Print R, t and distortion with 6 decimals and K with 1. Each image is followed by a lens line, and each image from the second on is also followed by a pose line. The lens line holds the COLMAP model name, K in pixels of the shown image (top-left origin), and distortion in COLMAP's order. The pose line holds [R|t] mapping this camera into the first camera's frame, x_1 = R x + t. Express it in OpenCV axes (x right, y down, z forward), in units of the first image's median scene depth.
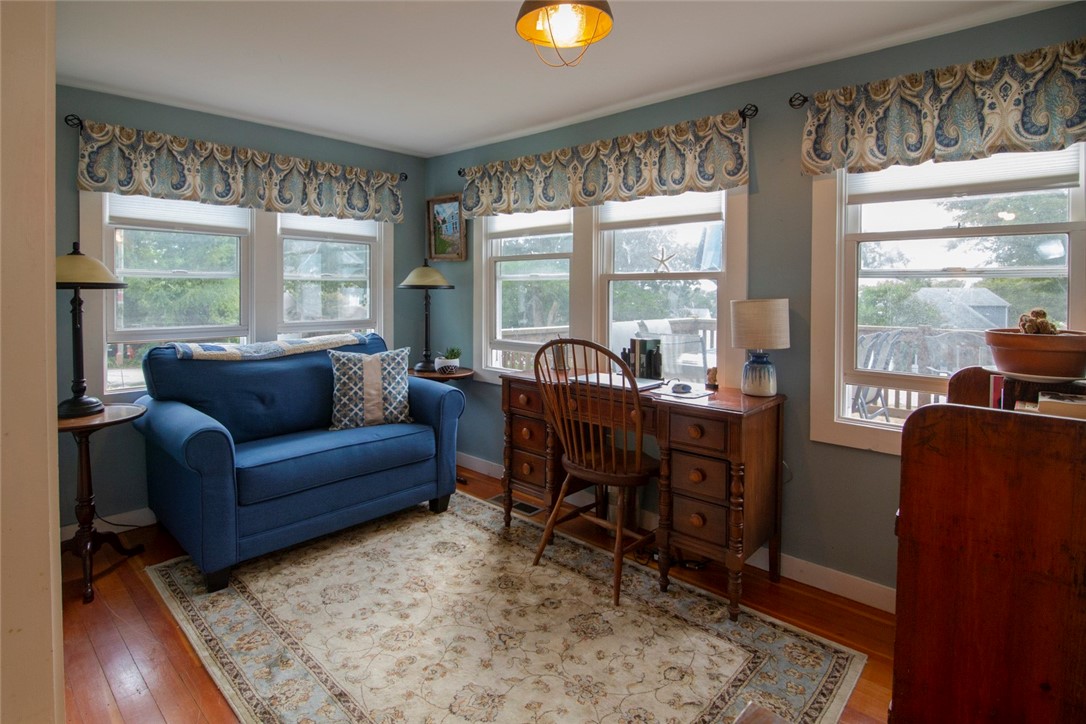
lens RADIAL K [[533.8, 0, 543.8], [0, 533.8, 366.5], [0, 0, 1]] dist [-0.017016, -0.000242]
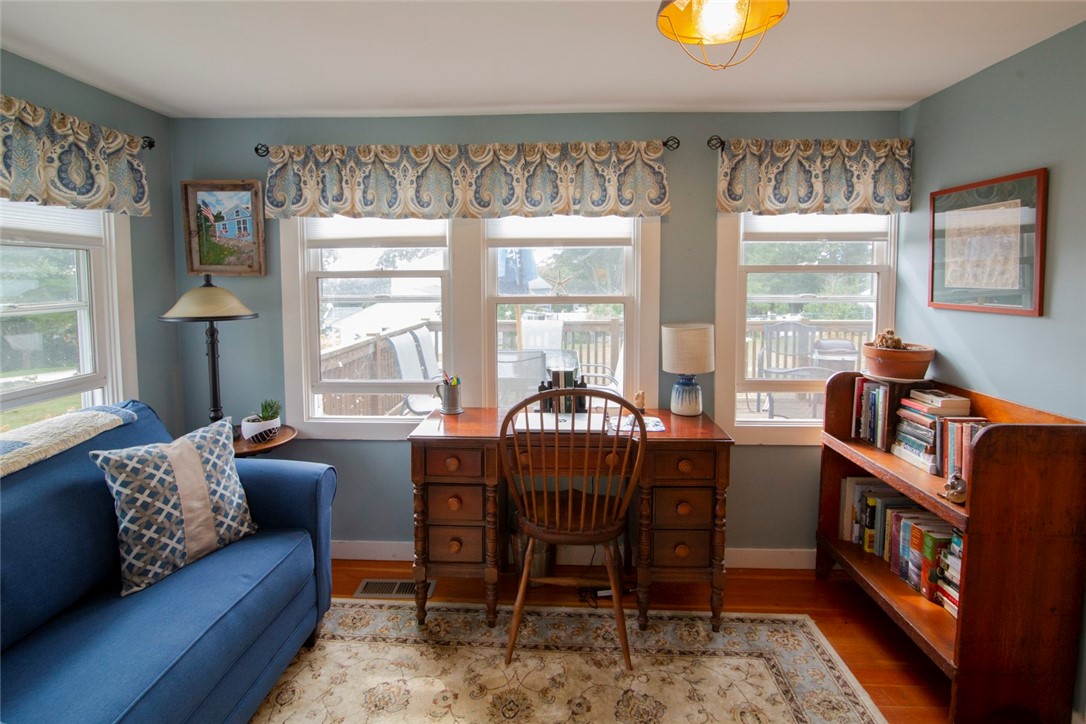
lens RADIAL K [[500.2, 0, 541.0], [0, 500.2, 360.2], [0, 0, 1]] dist [-0.017169, -0.000990]
pose [[0.776275, -0.104909, 0.621604, -0.392144], [0.095245, 0.994254, 0.048857, -0.117248], [-0.623158, 0.021279, 0.781807, 0.357442]]
